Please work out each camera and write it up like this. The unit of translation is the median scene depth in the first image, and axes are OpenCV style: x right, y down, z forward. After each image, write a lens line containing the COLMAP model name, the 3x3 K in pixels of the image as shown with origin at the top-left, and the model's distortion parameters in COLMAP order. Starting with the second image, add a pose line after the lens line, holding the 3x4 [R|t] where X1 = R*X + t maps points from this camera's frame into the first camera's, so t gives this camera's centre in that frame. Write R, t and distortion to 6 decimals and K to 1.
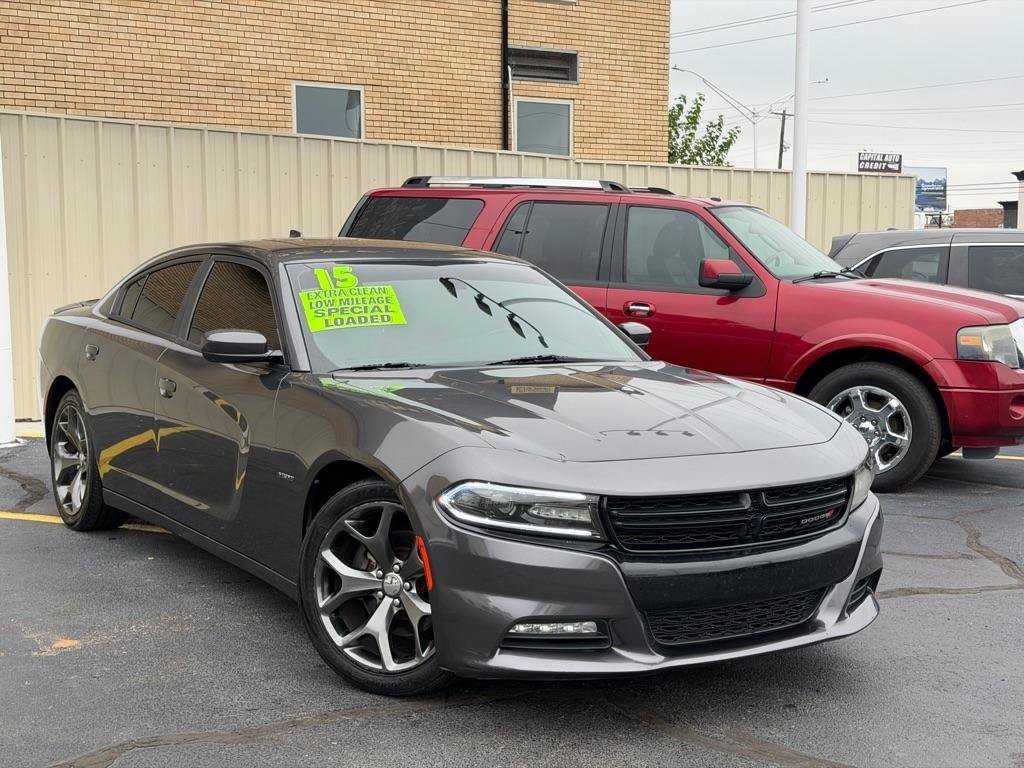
lens RADIAL K [[1359.5, 0, 512.0], [0, 1359.5, 384.0], [0, 0, 1]] dist [0.155202, -0.315646]
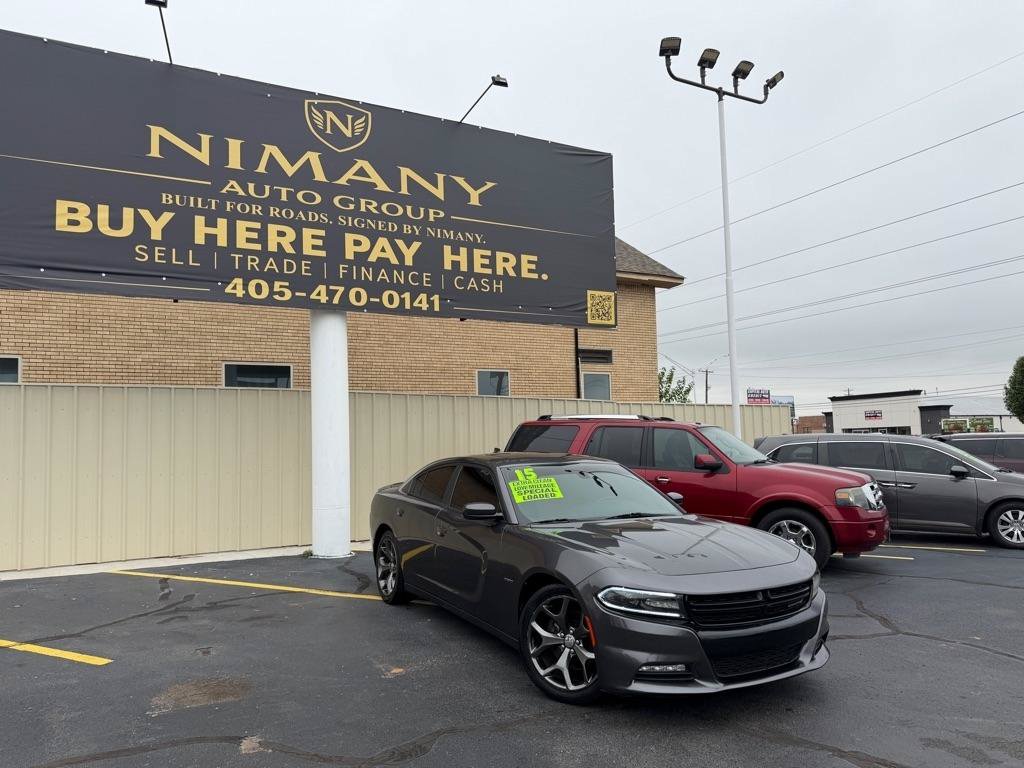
lens RADIAL K [[679.6, 0, 512.0], [0, 679.6, 384.0], [0, 0, 1]] dist [0.112556, -0.206435]
pose [[0.996183, -0.032937, -0.080840, -0.060087], [0.017754, 0.983176, -0.181794, -0.025287], [0.085467, 0.179665, 0.980008, -0.008999]]
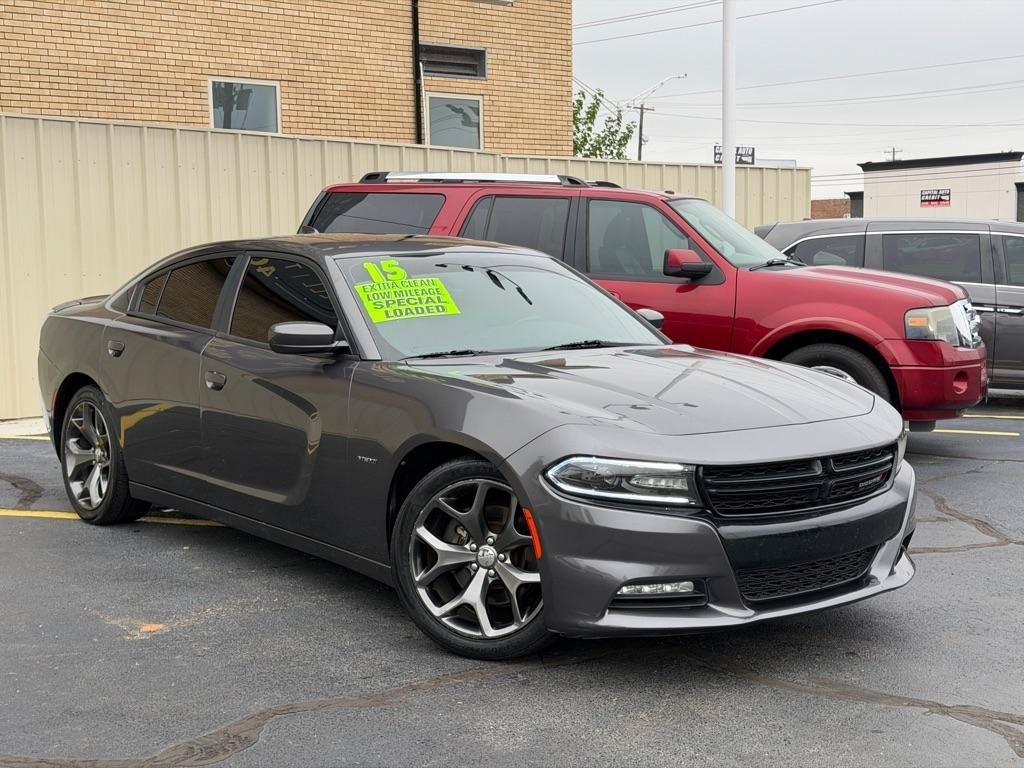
lens RADIAL K [[1359.5, 0, 512.0], [0, 1359.5, 384.0], [0, 0, 1]] dist [0.155202, -0.315646]
pose [[0.994108, -0.024416, 0.105610, -0.136611], [0.023920, 0.999696, 0.005966, 0.004647], [-0.105724, -0.003405, 0.994390, -0.048286]]
